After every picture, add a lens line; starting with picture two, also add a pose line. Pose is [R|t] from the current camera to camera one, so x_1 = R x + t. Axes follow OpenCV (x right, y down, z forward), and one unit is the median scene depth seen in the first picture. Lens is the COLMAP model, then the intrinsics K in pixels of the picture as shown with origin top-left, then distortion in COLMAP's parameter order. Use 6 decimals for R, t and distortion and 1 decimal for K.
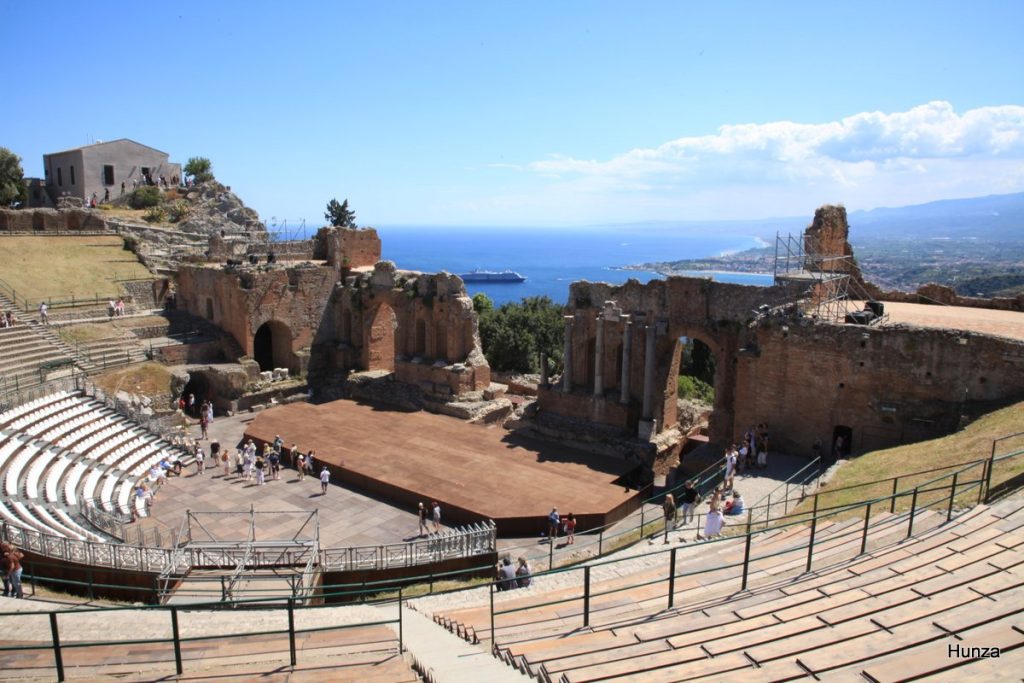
lens RADIAL K [[721.1, 0, 512.1], [0, 721.1, 321.0], [0, 0, 1]] dist [-0.067620, 0.036222]
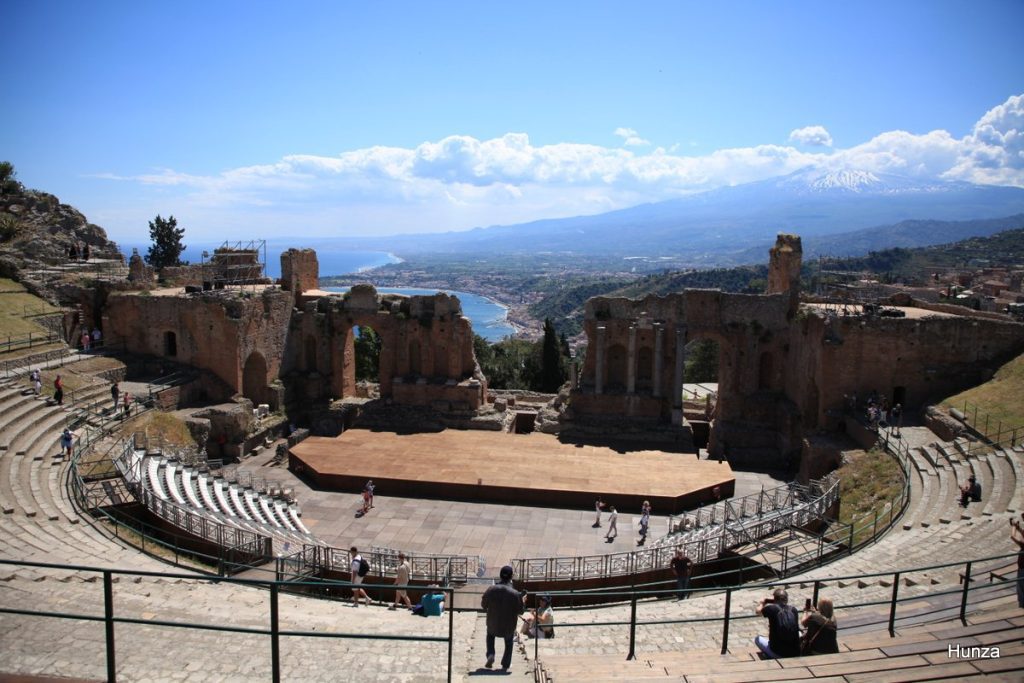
lens RADIAL K [[721.1, 0, 512.1], [0, 721.1, 321.0], [0, 0, 1]] dist [-0.067620, 0.036222]
pose [[0.870810, -0.049678, 0.489104, -0.495961], [0.060756, 0.998130, -0.006791, -0.014334], [-0.487852, 0.035630, 0.872199, 0.054345]]
